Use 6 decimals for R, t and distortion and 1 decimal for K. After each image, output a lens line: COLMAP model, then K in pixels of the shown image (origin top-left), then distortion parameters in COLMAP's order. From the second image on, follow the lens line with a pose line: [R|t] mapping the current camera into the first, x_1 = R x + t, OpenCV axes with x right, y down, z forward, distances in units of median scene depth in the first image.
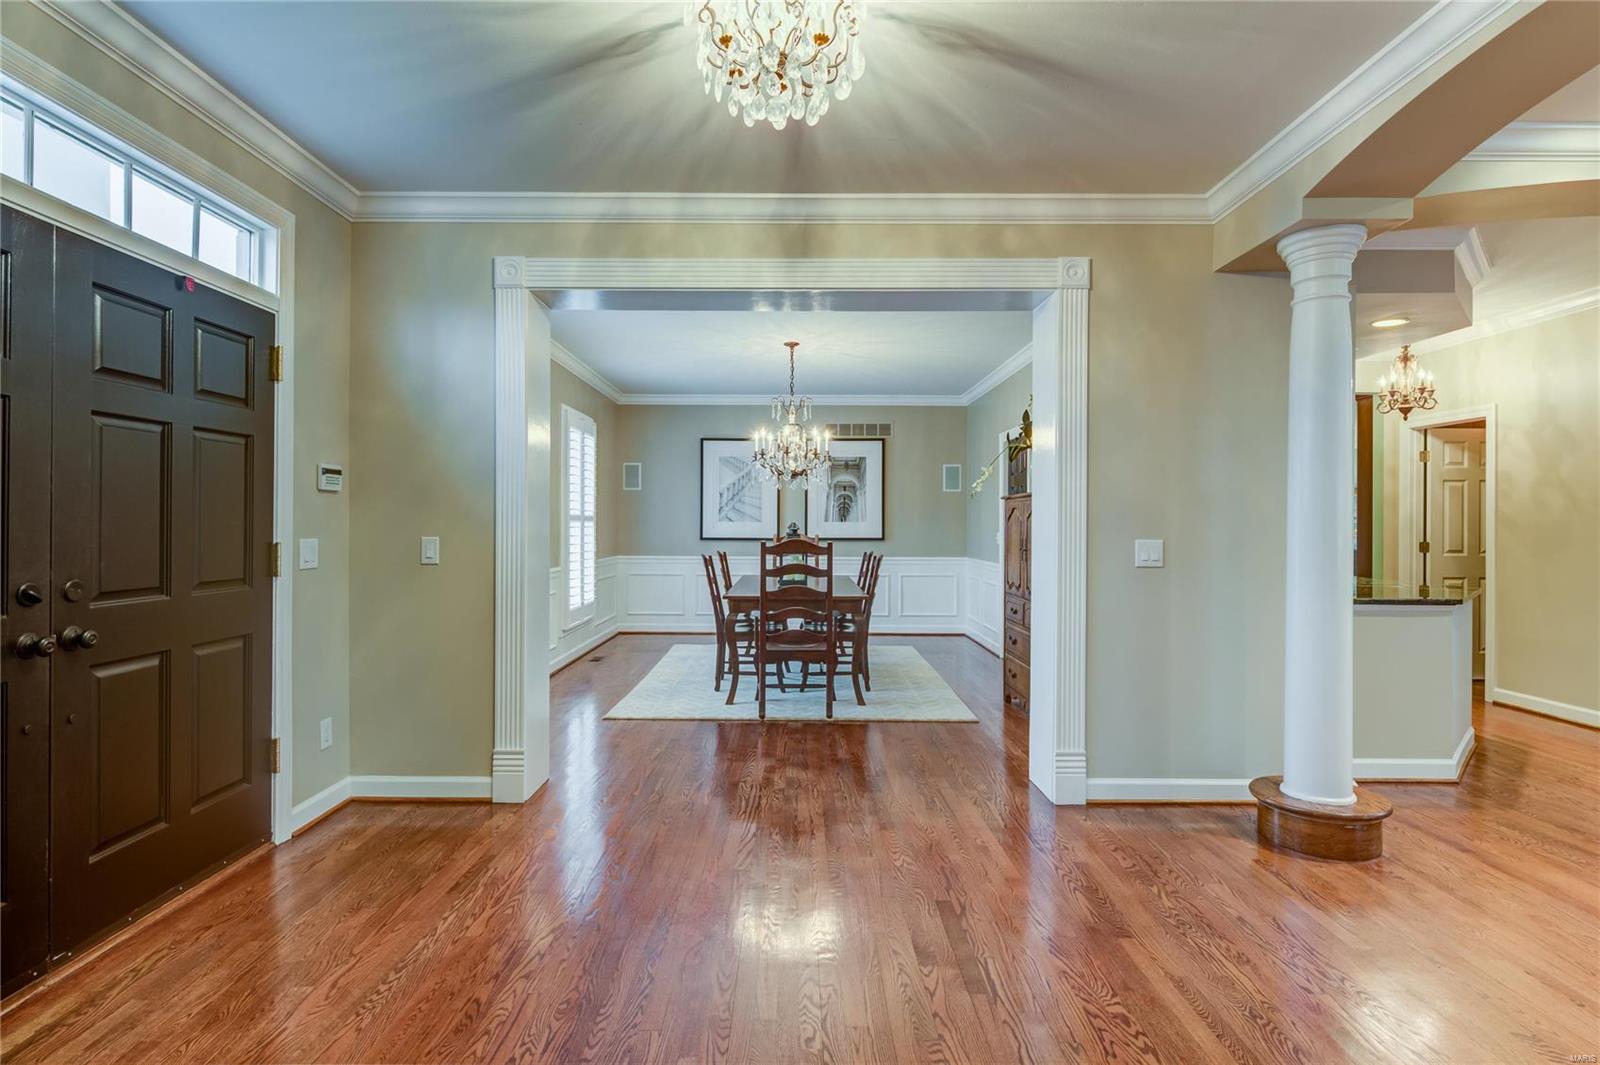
lens RADIAL K [[787.5, 0, 797.6], [0, 787.5, 532.5], [0, 0, 1]] dist [0.000458, -0.000191]
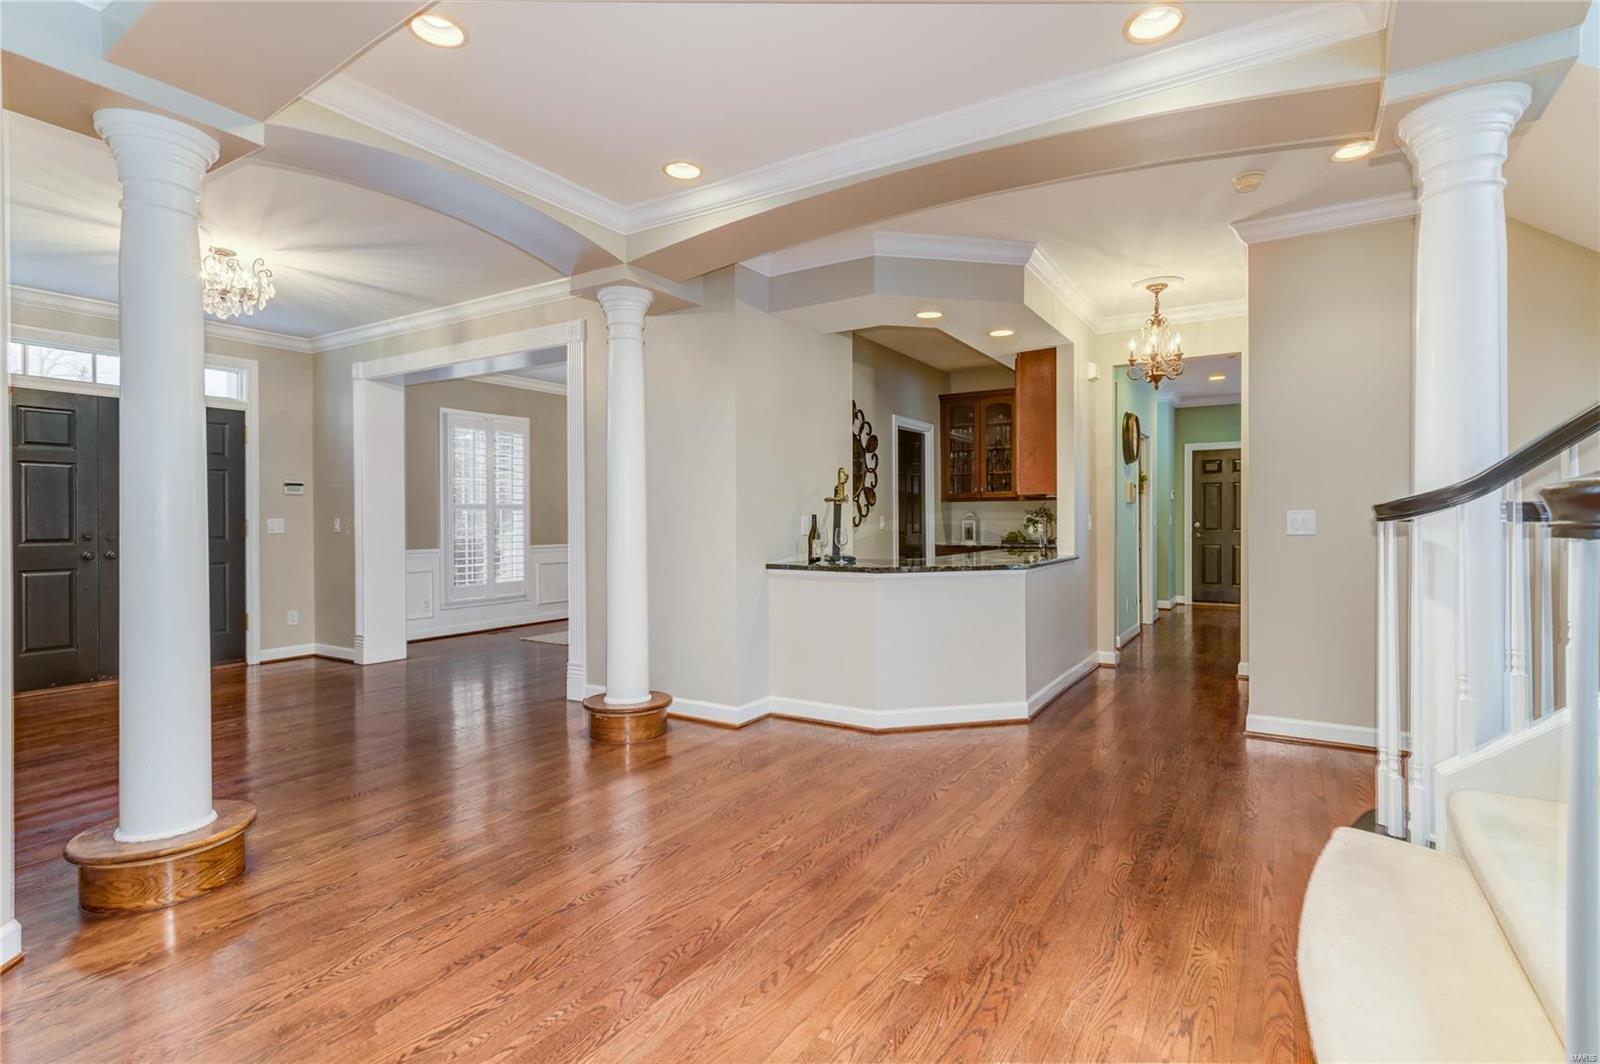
lens RADIAL K [[787.5, 0, 805.9], [0, 787.5, 524.0], [0, 0, 1]] dist [0.000458, -0.000191]
pose [[0.853374, -0.004084, -0.521283, 1.455782], [0.000339, 0.999973, -0.007280, 0.034790], [0.521299, 0.006036, 0.853353, -0.010105]]
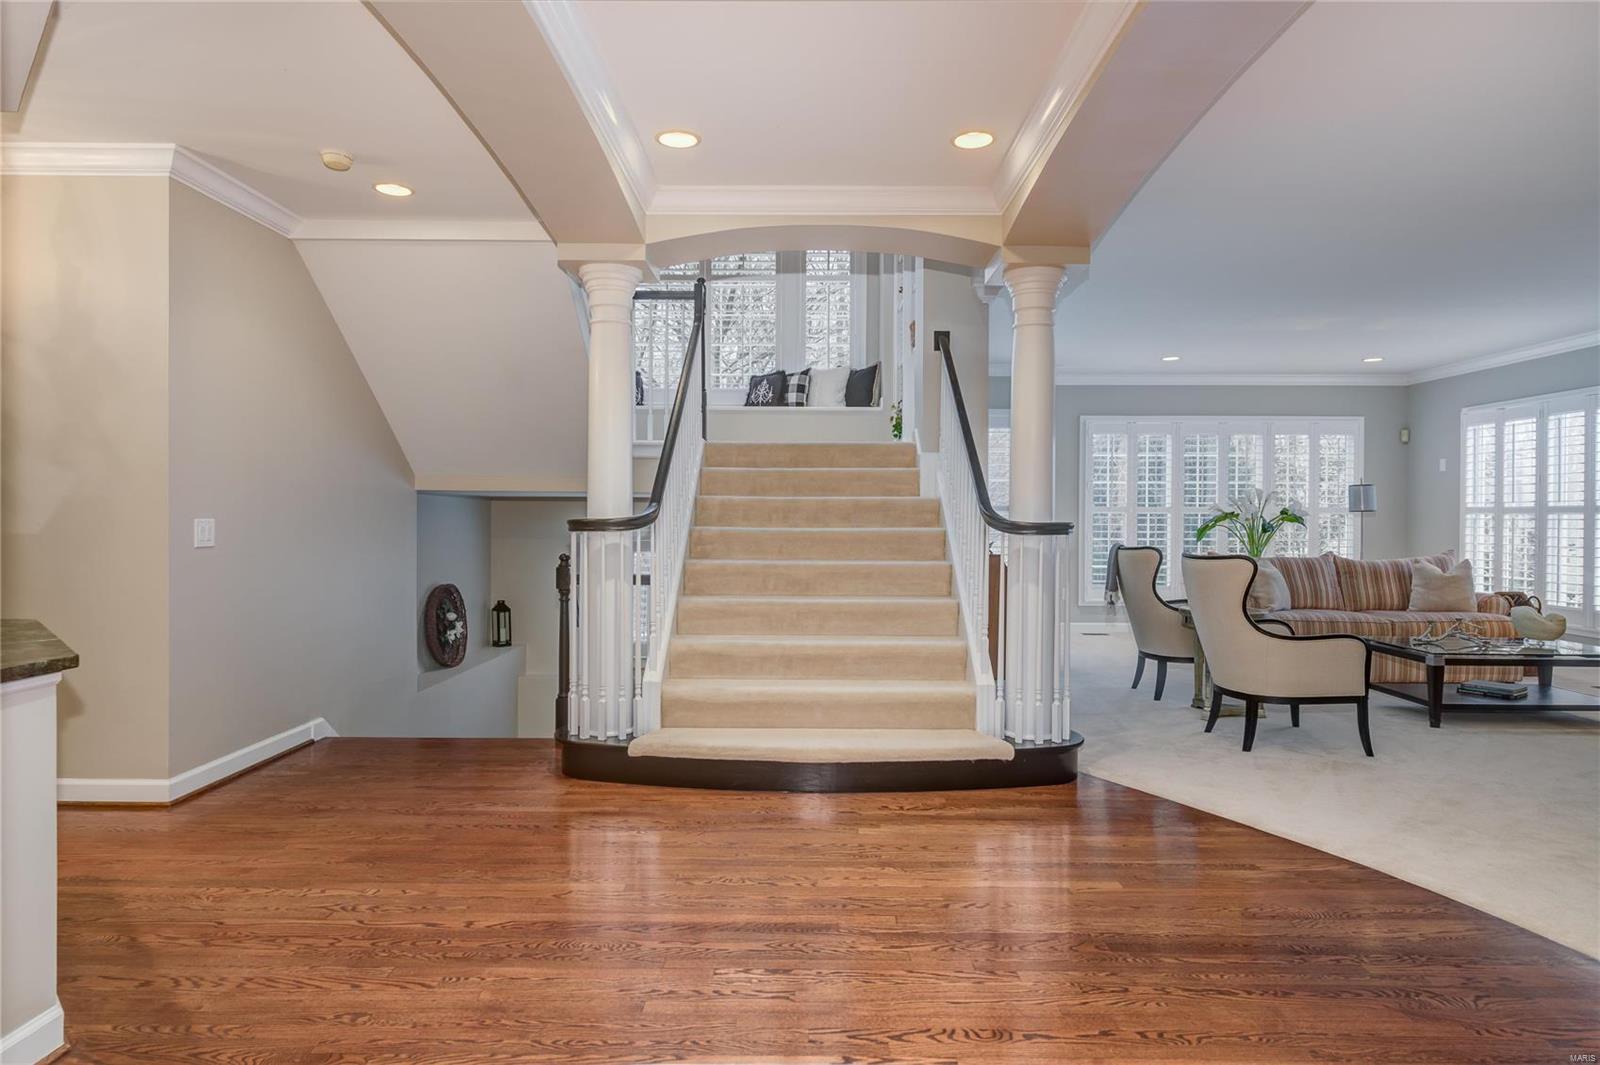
lens RADIAL K [[915.9, 0, 810.7], [0, 915.9, 530.4], [0, 0, 1]] dist [0.010357, 0.001945]
pose [[-0.009909, -0.020784, 0.999735, 0.317760], [0.004394, 0.999773, 0.020828, 0.001746], [-0.999941, 0.004599, -0.009815, 0.615883]]
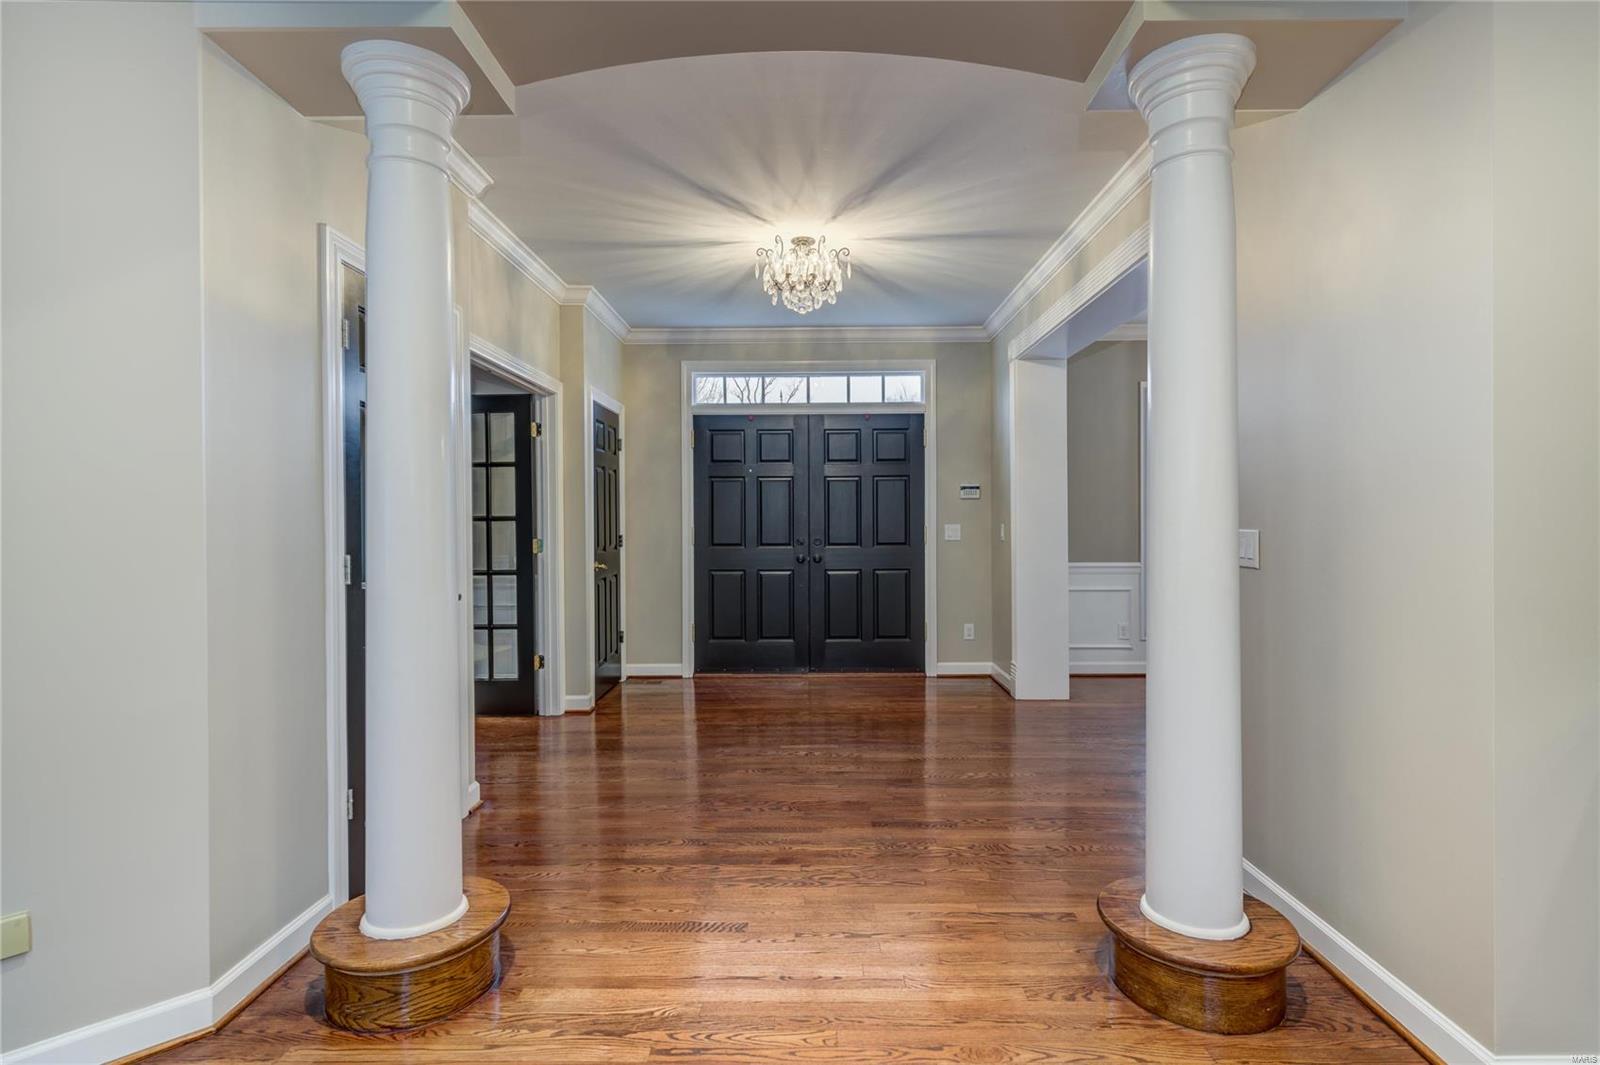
lens RADIAL K [[787.5, 0, 800.3], [0, 787.5, 536.9], [0, 0, 1]] dist [0.000458, -0.000191]
pose [[-0.011421, 0.017800, -0.999776, 1.169976], [-0.004397, 0.999831, 0.017851, 0.004884], [0.999925, 0.004600, -0.011341, 0.600860]]
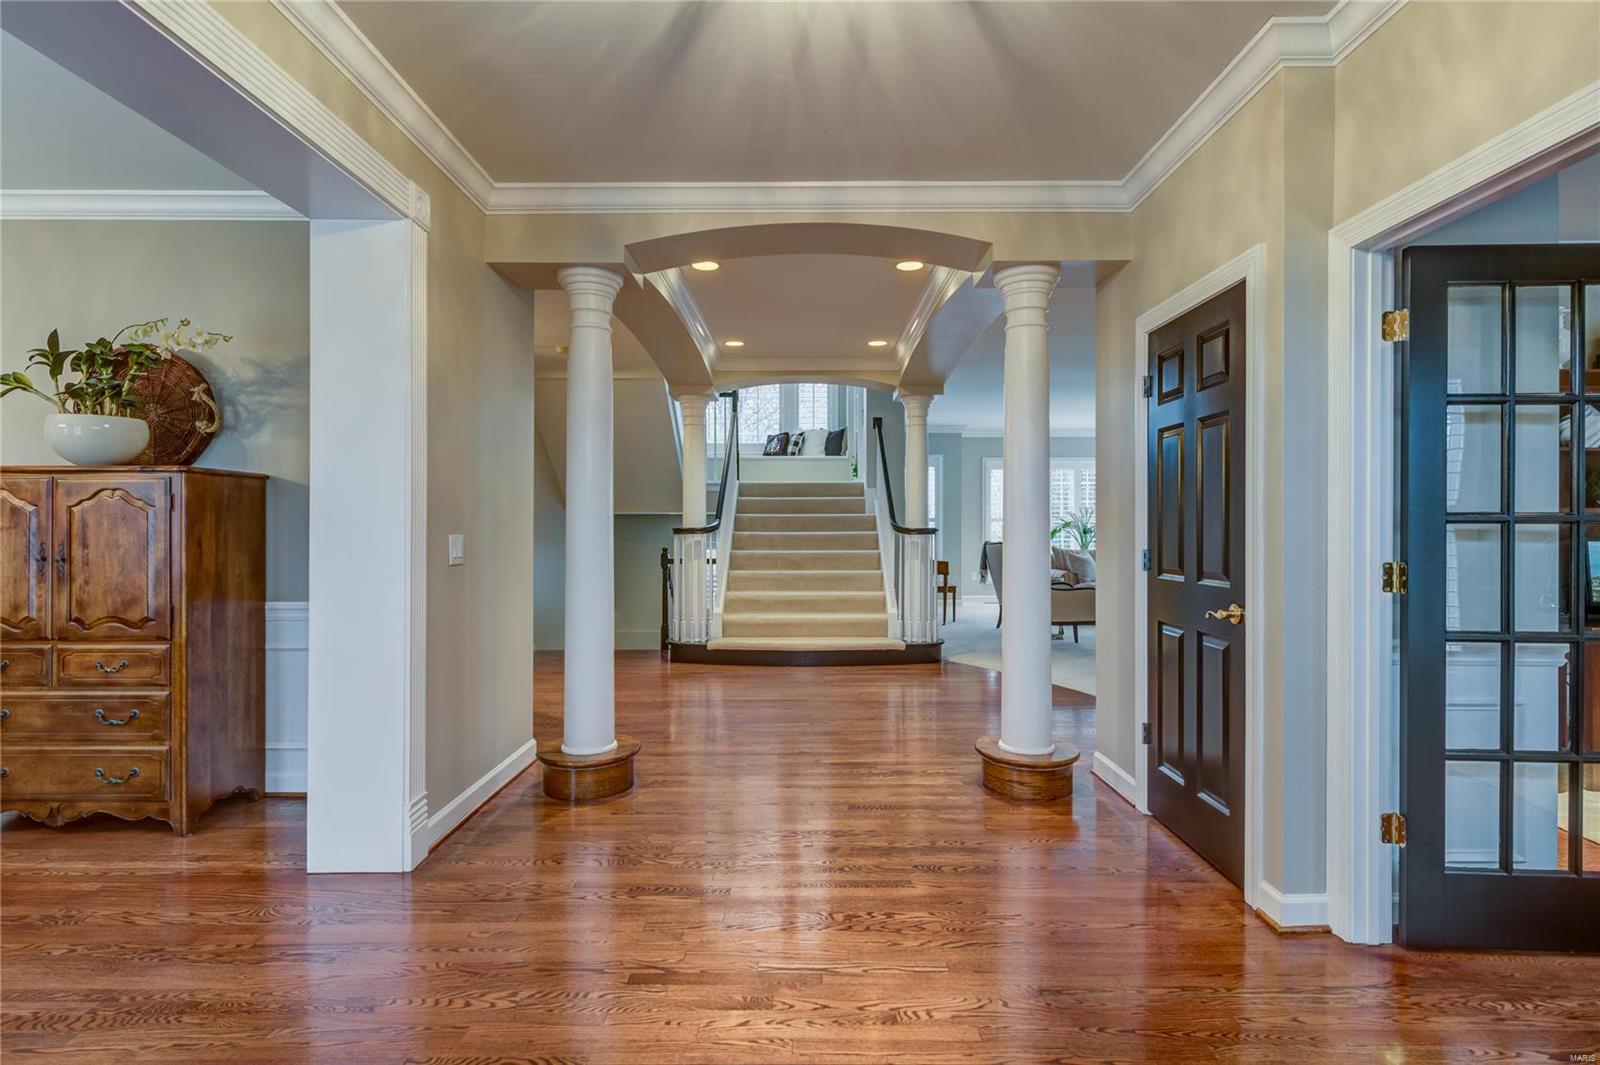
lens RADIAL K [[787.5, 0, 788.9], [0, 787.5, 532.1], [0, 0, 1]] dist [0.000458, -0.000191]
pose [[0.015003, -0.013339, 0.999798, -0.457982], [0.010294, 0.999860, 0.013185, -0.001557], [-0.999834, 0.010094, 0.015138, 0.603538]]
